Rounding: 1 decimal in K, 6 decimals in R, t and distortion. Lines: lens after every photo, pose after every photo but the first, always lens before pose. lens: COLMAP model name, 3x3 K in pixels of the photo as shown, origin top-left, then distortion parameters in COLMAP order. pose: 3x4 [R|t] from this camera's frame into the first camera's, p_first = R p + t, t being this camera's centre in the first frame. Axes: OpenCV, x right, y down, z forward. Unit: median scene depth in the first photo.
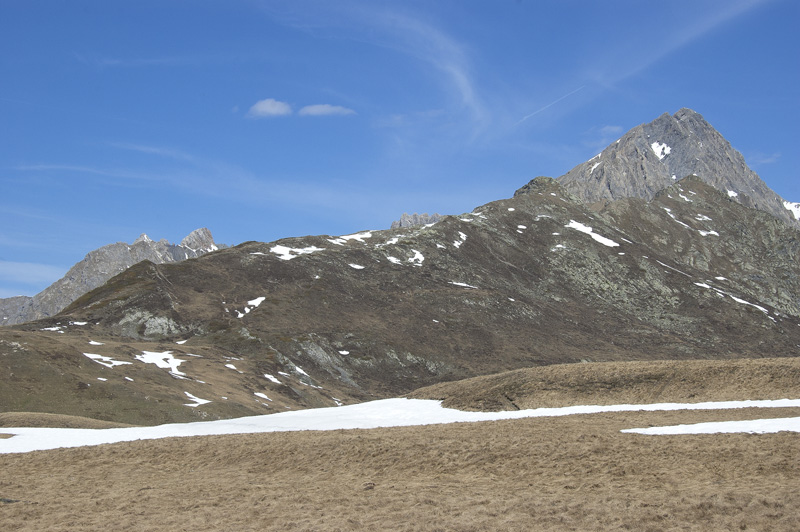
lens RADIAL K [[1450.1, 0, 400.0], [0, 1450.1, 266.0], [0, 0, 1]] dist [-0.012895, 0.000000]
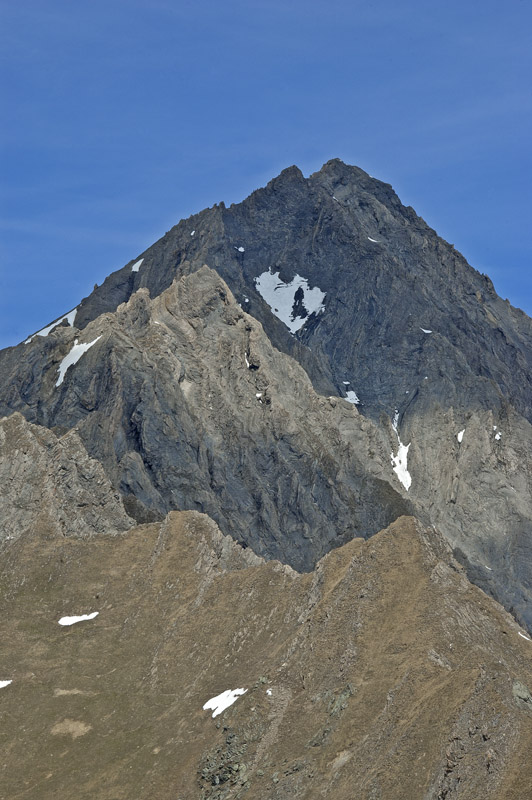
lens RADIAL K [[3077.7, 0, 266.1], [0, 3077.7, 400.0], [0, 0, 1]] dist [0.216375, 0.000000]
pose [[0.973742, -0.006131, 0.227570, 0.043213], [0.019447, 0.998223, -0.056318, -0.028618], [-0.226821, 0.059265, 0.972132, 0.442257]]
